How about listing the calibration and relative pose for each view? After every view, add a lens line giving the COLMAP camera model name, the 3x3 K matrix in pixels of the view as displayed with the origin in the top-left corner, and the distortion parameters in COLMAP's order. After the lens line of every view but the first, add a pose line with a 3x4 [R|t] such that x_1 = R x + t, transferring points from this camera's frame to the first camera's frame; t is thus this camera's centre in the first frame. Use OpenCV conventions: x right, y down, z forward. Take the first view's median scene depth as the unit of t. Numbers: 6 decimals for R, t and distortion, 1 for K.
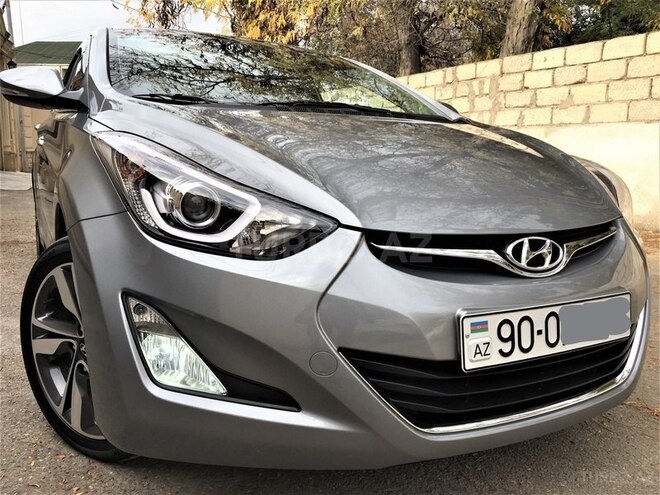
lens RADIAL K [[550.4, 0, 327.4], [0, 550.4, 248.5], [0, 0, 1]] dist [0.047189, -0.054616]
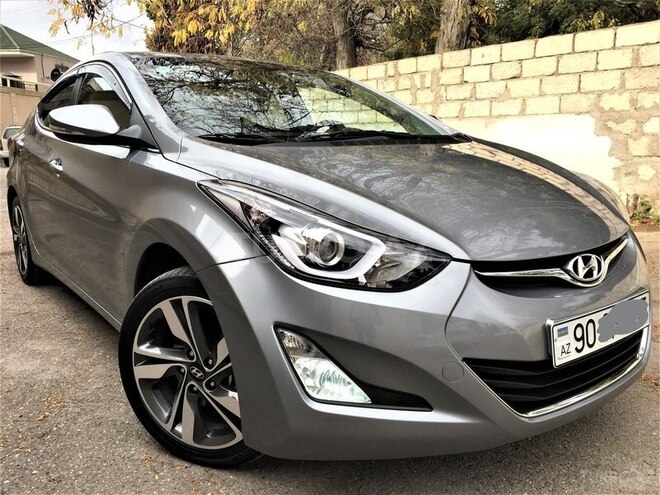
lens RADIAL K [[550.4, 0, 327.9], [0, 550.4, 247.3], [0, 0, 1]] dist [0.047189, -0.054616]
pose [[0.988846, -0.060545, 0.136077, -0.385292], [0.056453, 0.997835, 0.033734, -0.115464], [-0.137825, -0.025676, 0.990124, -0.177099]]
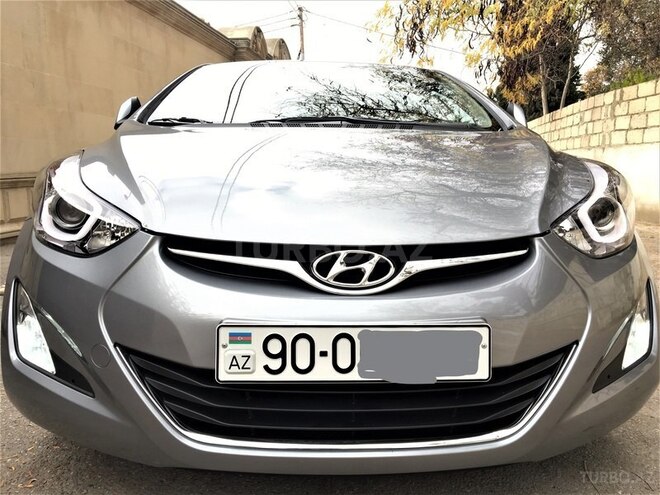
lens RADIAL K [[550.4, 0, 328.7], [0, 550.4, 253.1], [0, 0, 1]] dist [0.047189, -0.054616]
pose [[0.907082, 0.047089, -0.418311, 0.725993], [-0.058429, 0.998189, -0.014335, -0.000891], [0.416878, 0.037445, 0.908191, 0.168353]]
